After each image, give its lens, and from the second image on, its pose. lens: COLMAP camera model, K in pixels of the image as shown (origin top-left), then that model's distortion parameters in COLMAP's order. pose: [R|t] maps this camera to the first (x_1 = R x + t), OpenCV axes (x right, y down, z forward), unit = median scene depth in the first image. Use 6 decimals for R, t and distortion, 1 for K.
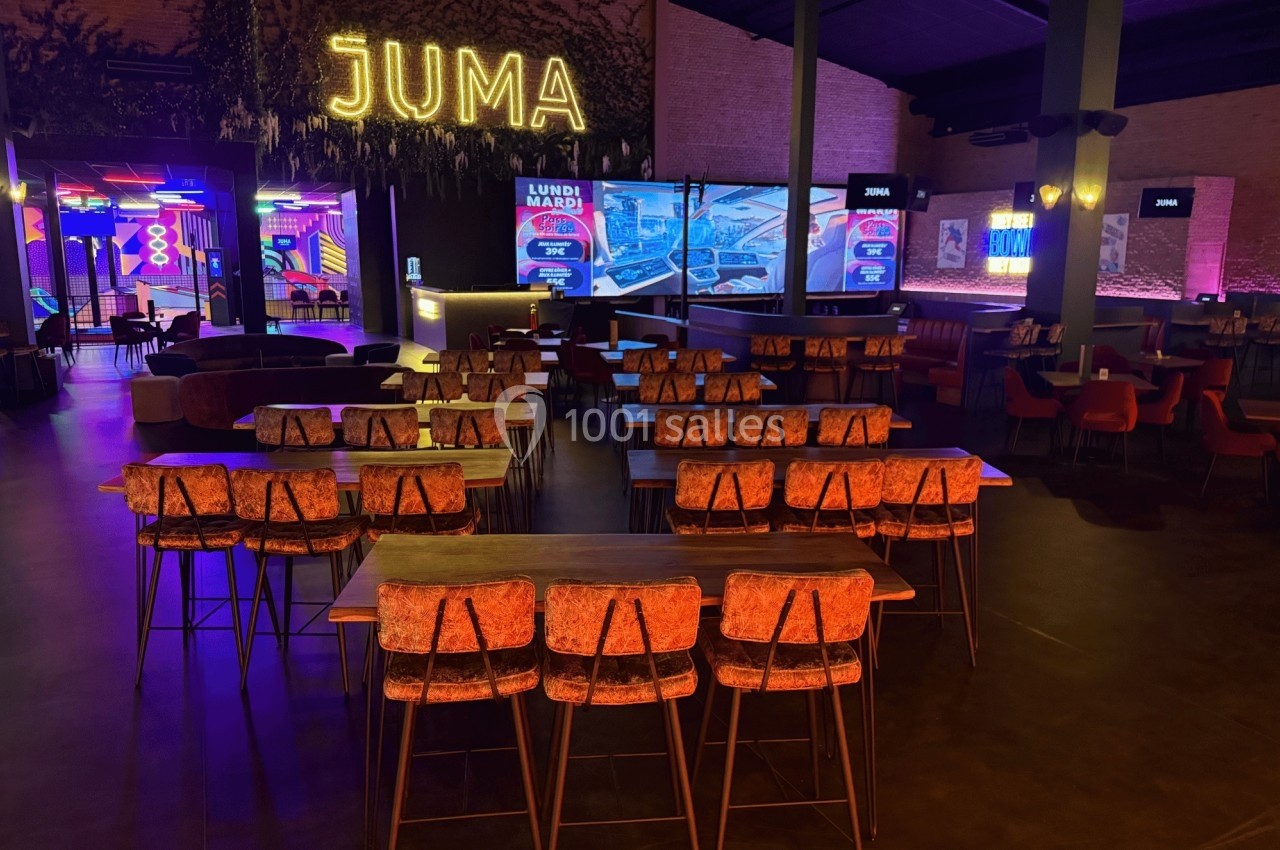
lens RADIAL K [[891.8, 0, 636.3], [0, 891.8, 428.6], [0, 0, 1]] dist [0.036953, -0.041989]
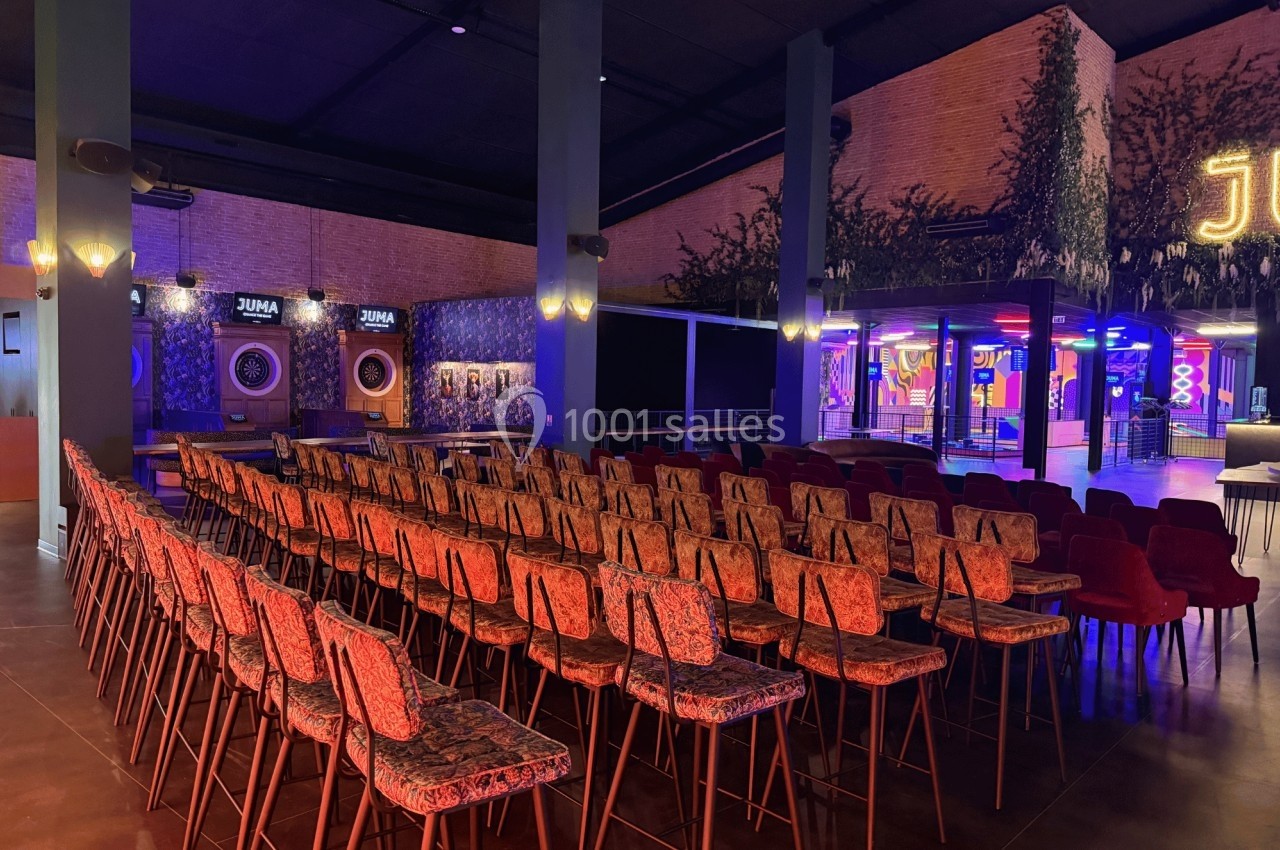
lens RADIAL K [[891.8, 0, 635.4], [0, 891.8, 428.8], [0, 0, 1]] dist [0.036953, -0.041989]
pose [[0.431951, 0.051477, -0.900427, 0.266840], [-0.193183, 0.980479, -0.036619, -0.004454], [0.880965, 0.189764, 0.433464, 0.102242]]
